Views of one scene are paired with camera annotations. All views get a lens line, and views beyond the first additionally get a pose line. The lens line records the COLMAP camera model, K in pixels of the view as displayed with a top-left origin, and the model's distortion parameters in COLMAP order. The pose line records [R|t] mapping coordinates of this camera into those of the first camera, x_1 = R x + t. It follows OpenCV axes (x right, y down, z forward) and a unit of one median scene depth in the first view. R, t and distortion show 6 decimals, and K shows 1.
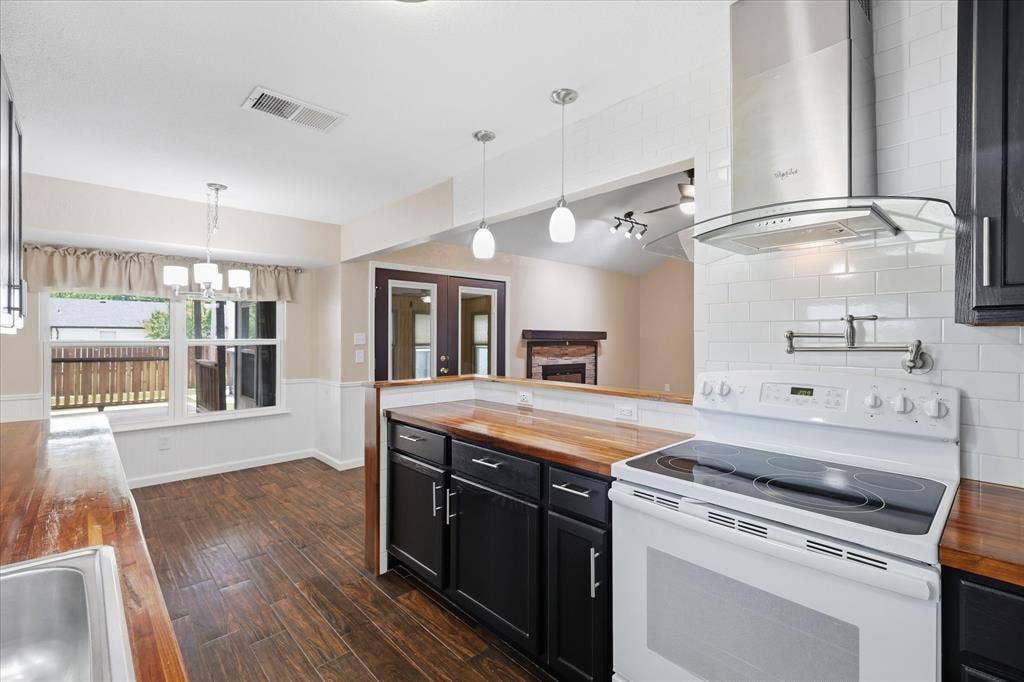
lens RADIAL K [[453.3, 0, 509.9], [0, 453.3, 340.0], [0, 0, 1]] dist [-0.004048, -0.000443]
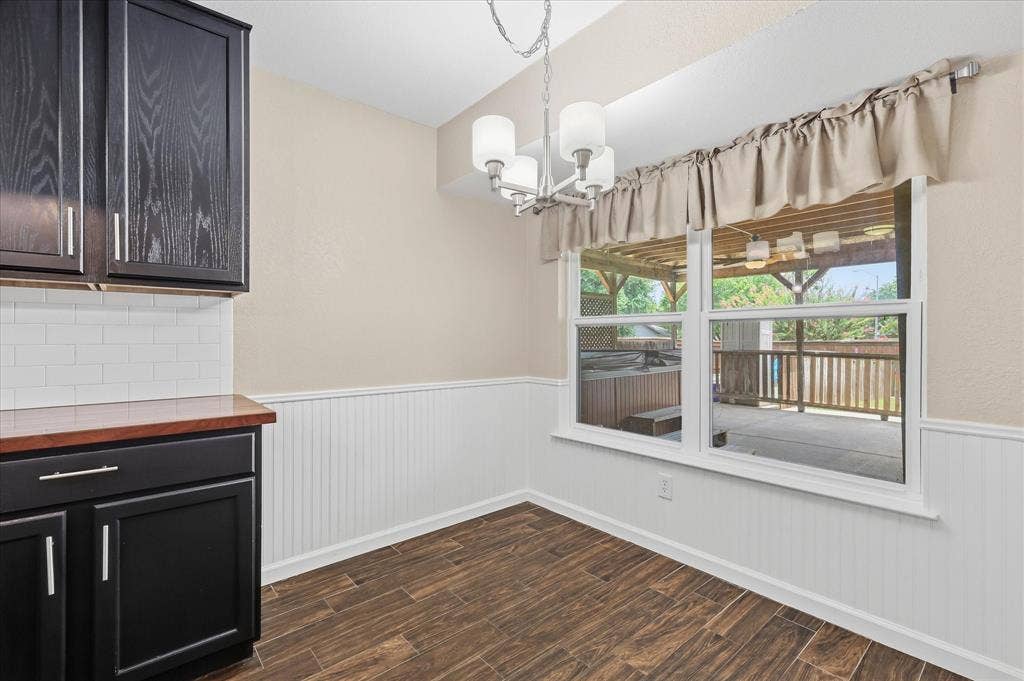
lens RADIAL K [[453.3, 0, 513.5], [0, 453.3, 339.1], [0, 0, 1]] dist [-0.004048, -0.000443]
pose [[-0.045338, -0.000409, -0.998972, -0.085735], [-0.004847, 0.999988, -0.000189, 0.018895], [0.998960, 0.004834, -0.045339, 0.415213]]
